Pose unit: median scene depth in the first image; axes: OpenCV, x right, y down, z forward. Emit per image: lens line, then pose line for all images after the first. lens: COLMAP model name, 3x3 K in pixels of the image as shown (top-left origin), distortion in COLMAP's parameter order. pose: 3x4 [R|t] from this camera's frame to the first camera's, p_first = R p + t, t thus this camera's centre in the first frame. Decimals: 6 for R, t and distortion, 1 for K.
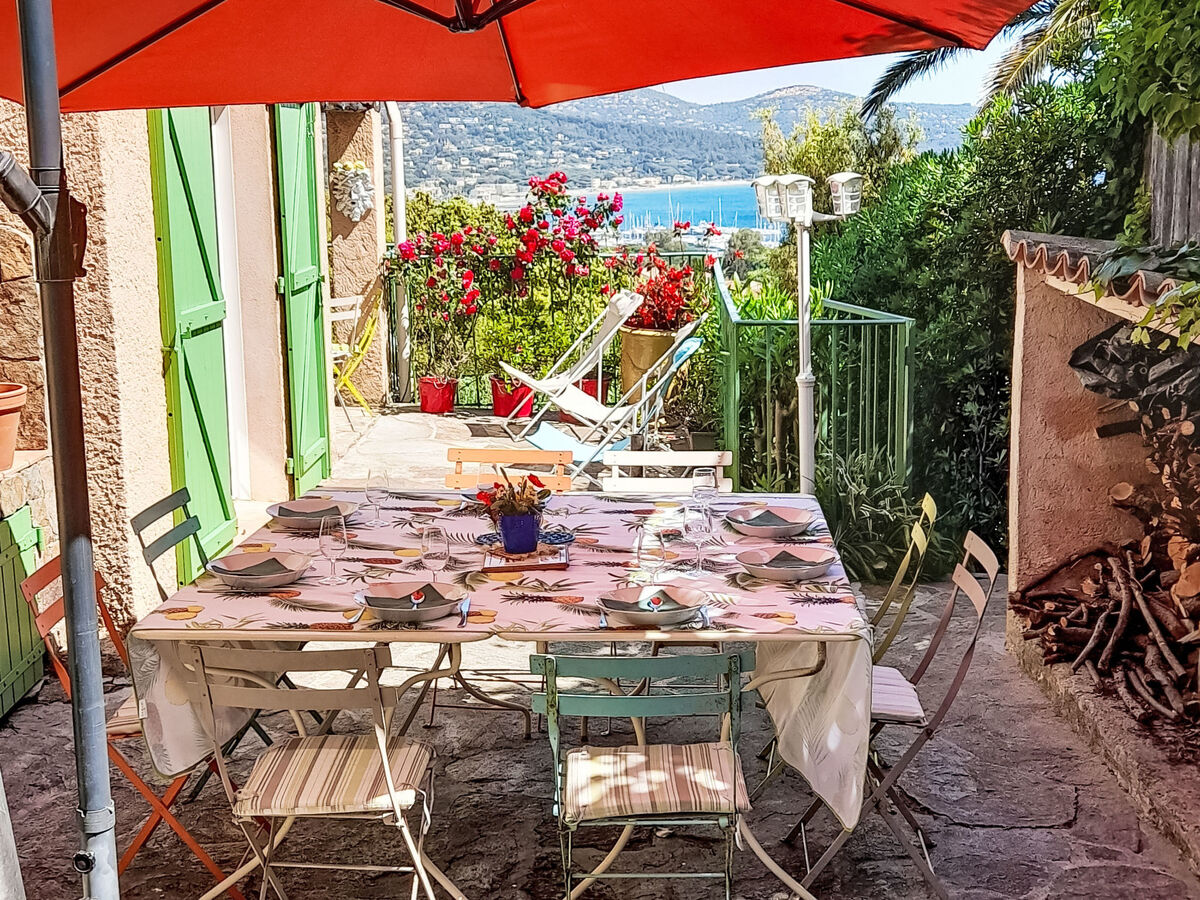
lens RADIAL K [[1632.3, 0, 600.0], [0, 1632.3, 450.0], [0, 0, 1]] dist [0.105367, -0.124904]
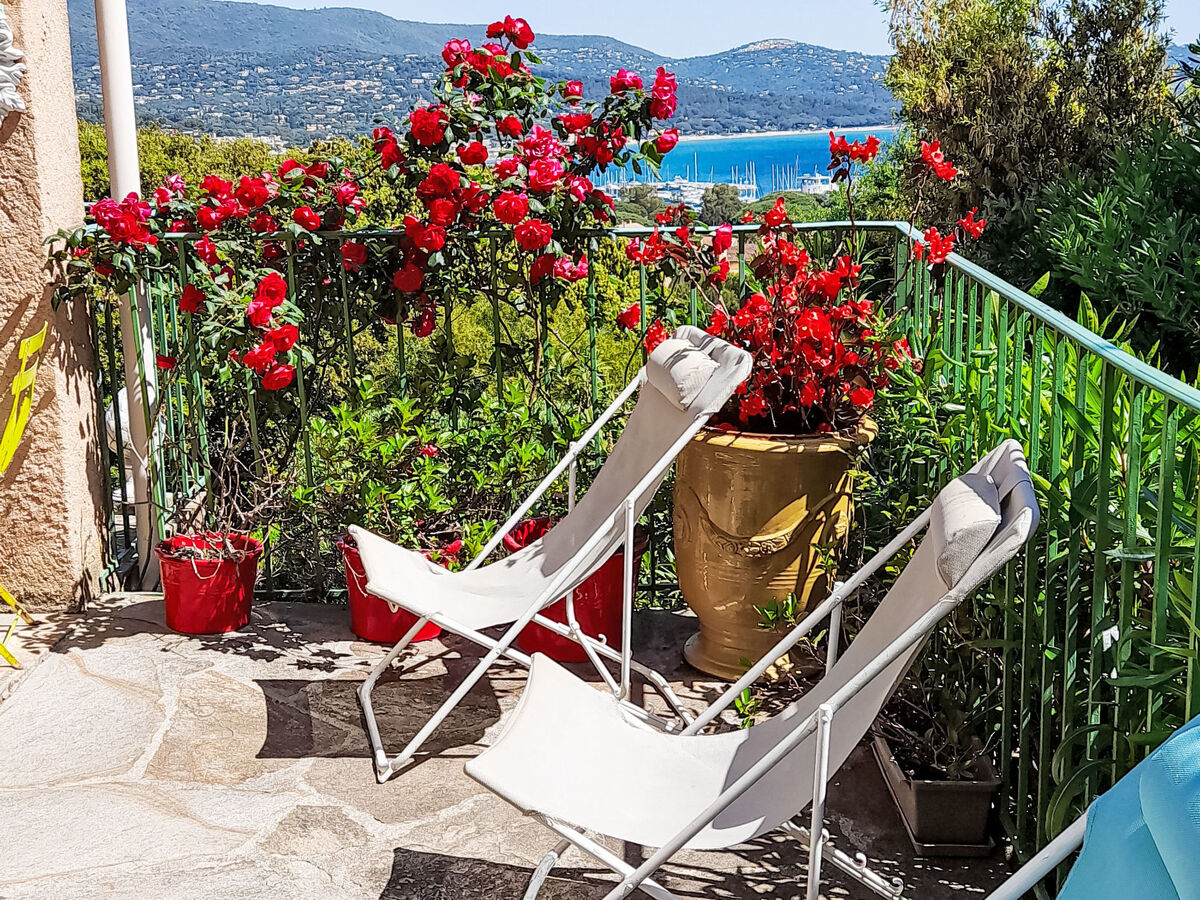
lens RADIAL K [[1594.0, 0, 564.1], [0, 1594.0, 449.1], [0, 0, 1]] dist [0.077764, -0.064590]
pose [[0.999977, -0.002629, -0.006329, -0.010564], [0.002815, 0.999558, 0.029584, -0.078209], [0.006249, -0.029602, 0.999542, 0.614795]]
